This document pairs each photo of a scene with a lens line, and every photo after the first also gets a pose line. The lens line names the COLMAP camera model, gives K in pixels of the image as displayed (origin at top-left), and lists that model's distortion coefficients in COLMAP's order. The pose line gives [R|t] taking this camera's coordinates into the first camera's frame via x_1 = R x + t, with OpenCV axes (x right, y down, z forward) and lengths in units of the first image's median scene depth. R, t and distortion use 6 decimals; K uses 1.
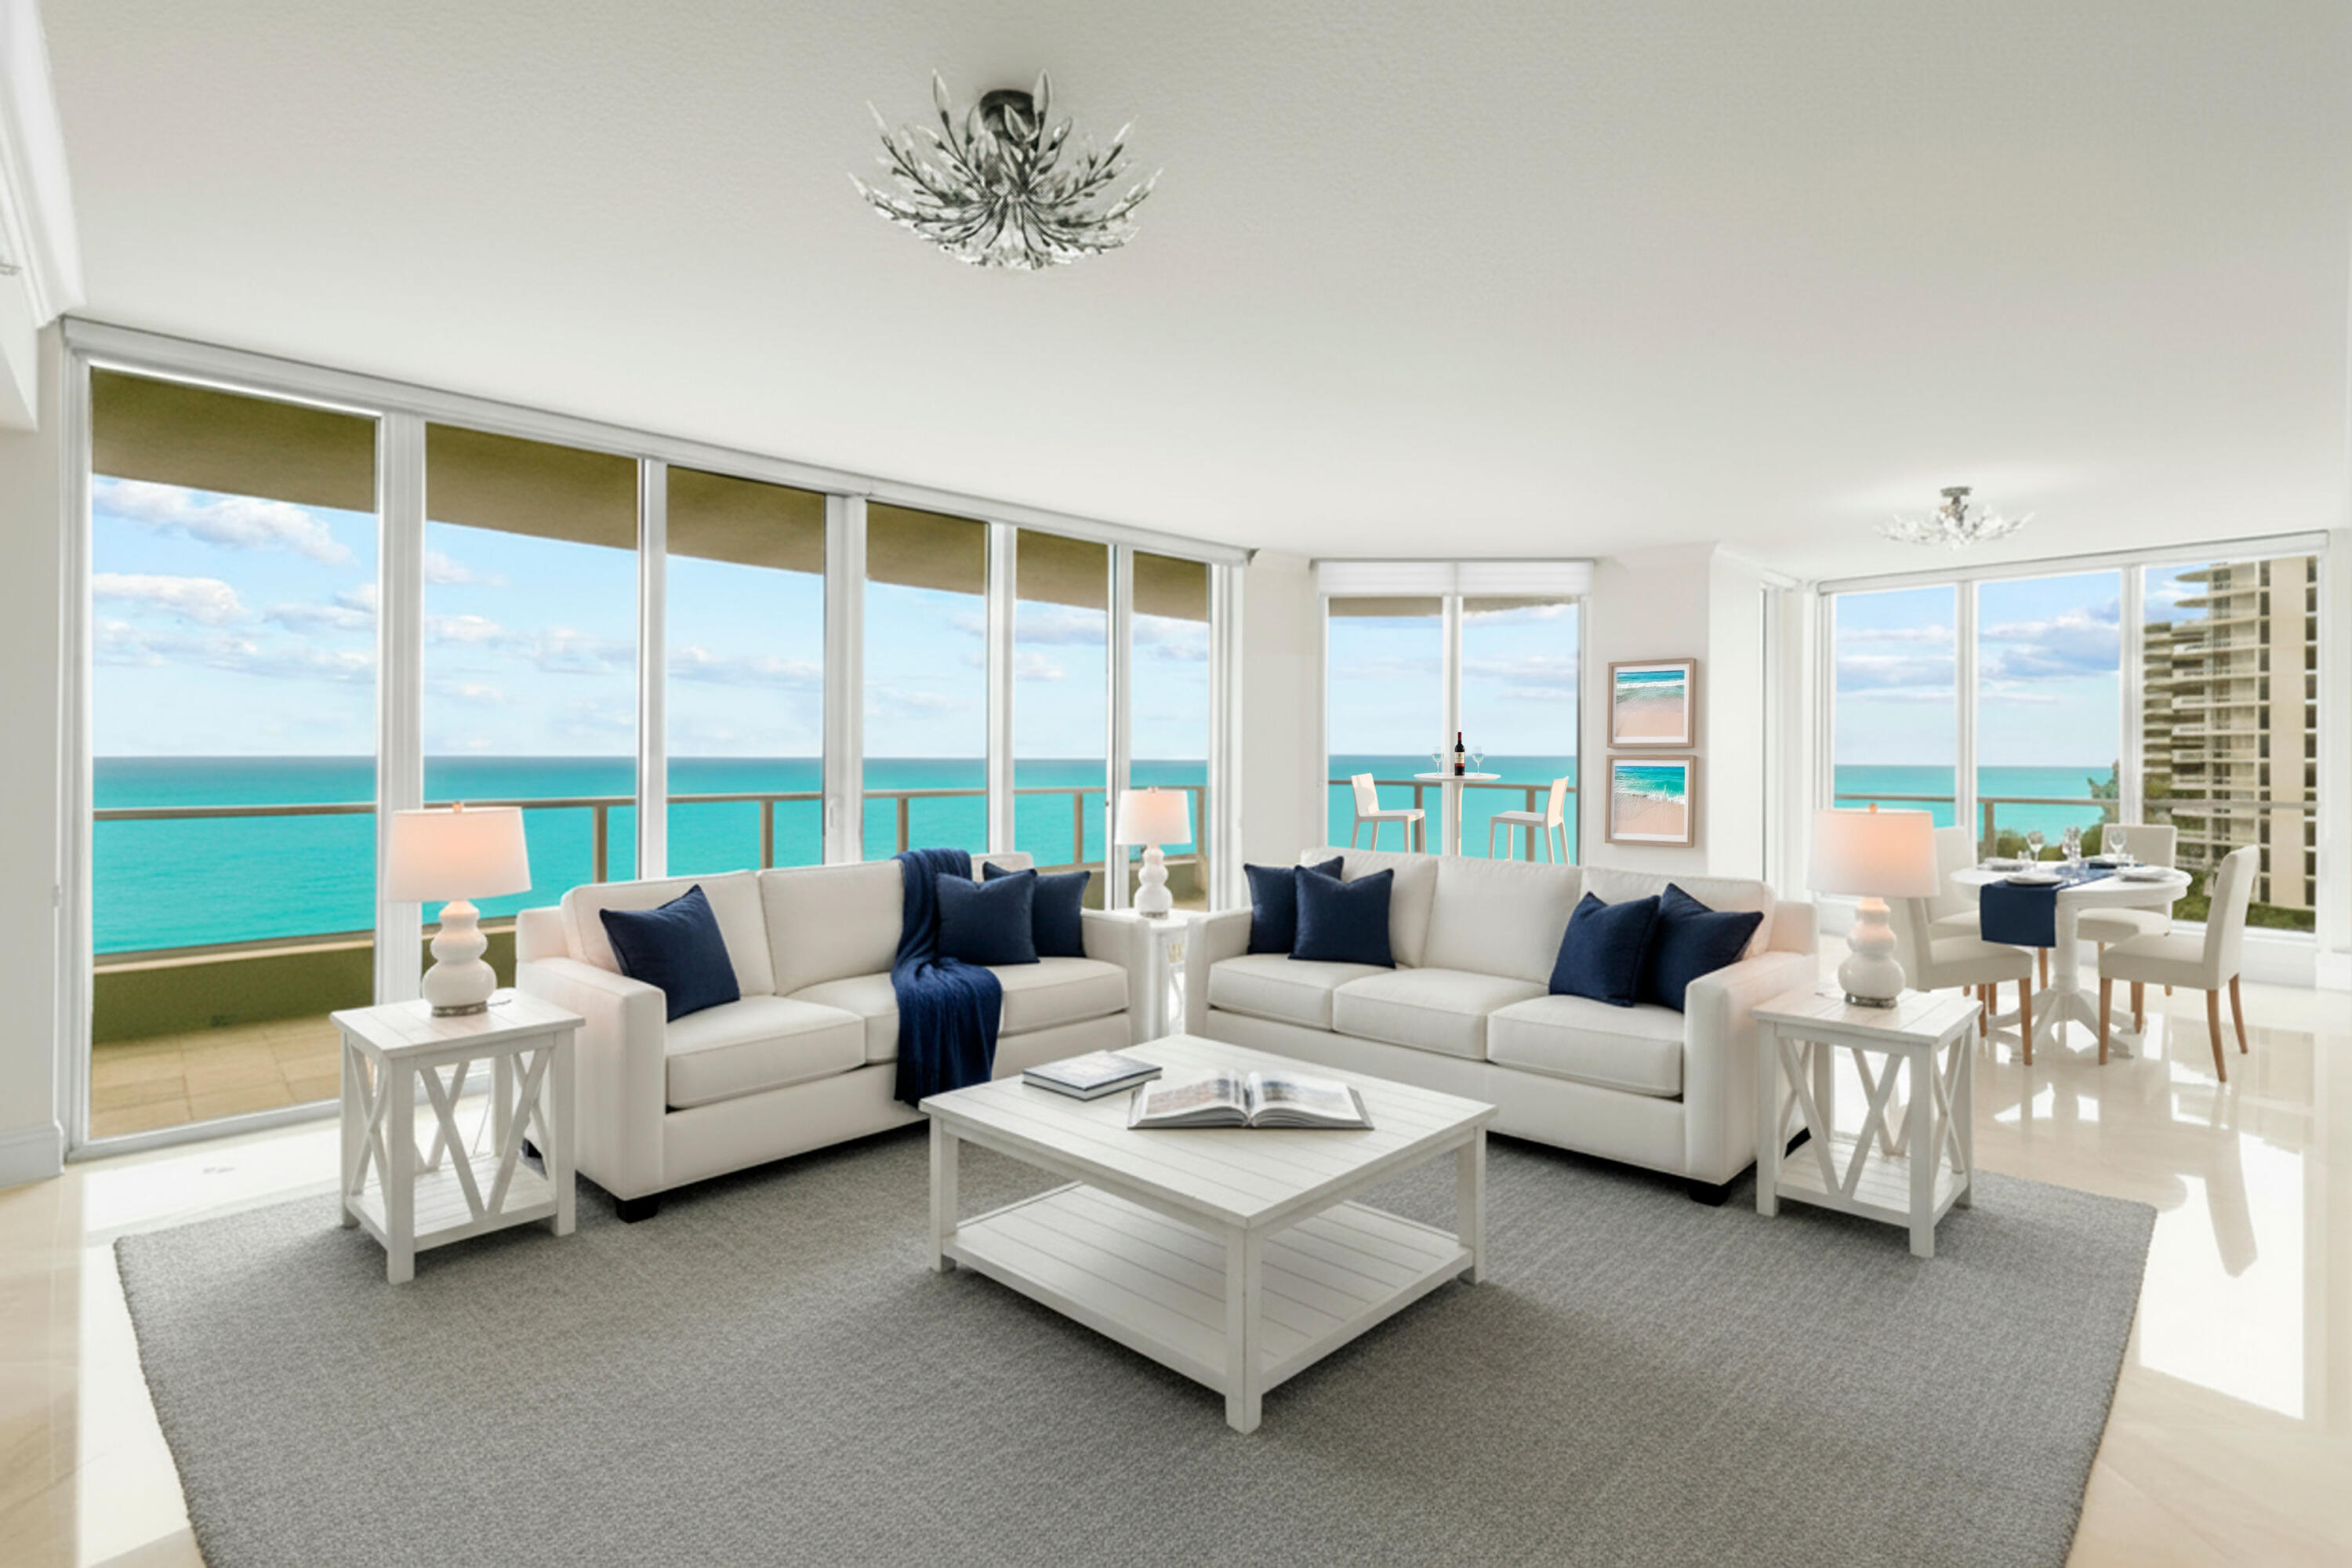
lens RADIAL K [[983.7, 0, 1176.0], [0, 983.7, 784.0], [0, 0, 1]] dist [-0.023060, -0.000301]
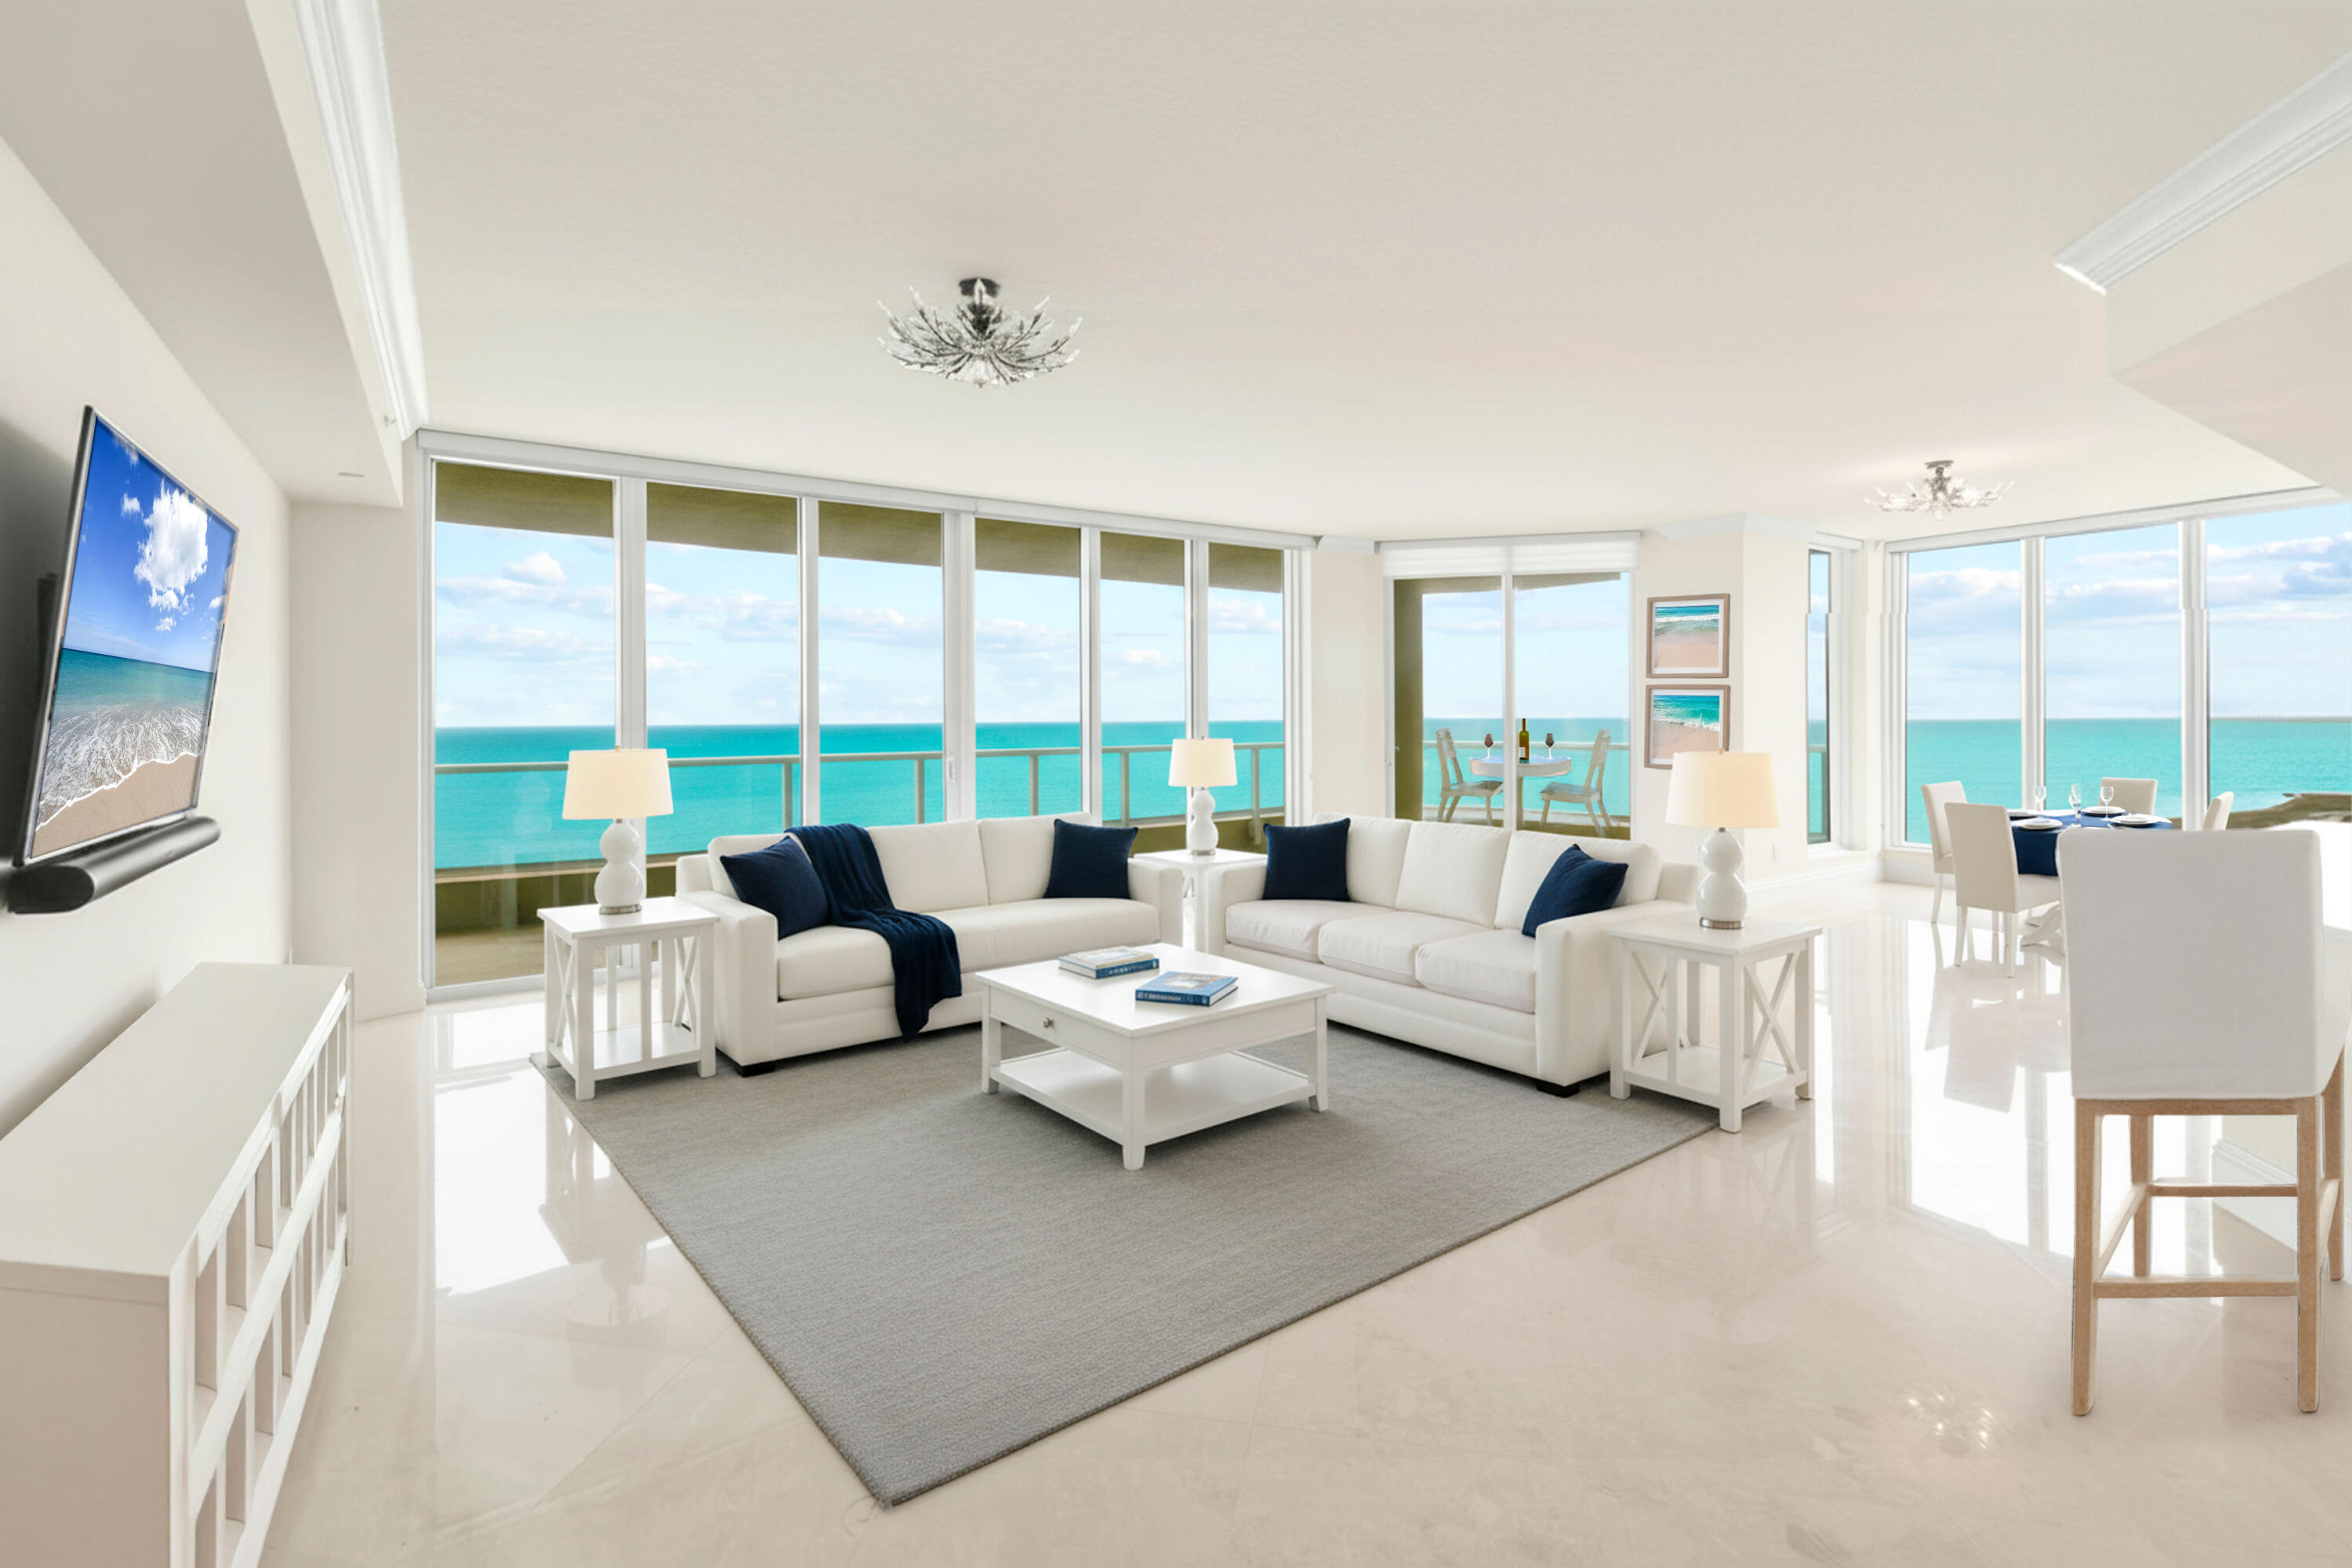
lens RADIAL K [[1021.3, 0, 1176.0], [0, 1021.3, 784.0], [0, 0, 1]] dist [0.000319, 0.000101]
pose [[0.980200, 0.007778, -0.197858, 0.222251], [-0.001607, 0.999508, 0.031330, 0.008615], [0.198004, -0.030392, 0.979730, -0.248988]]
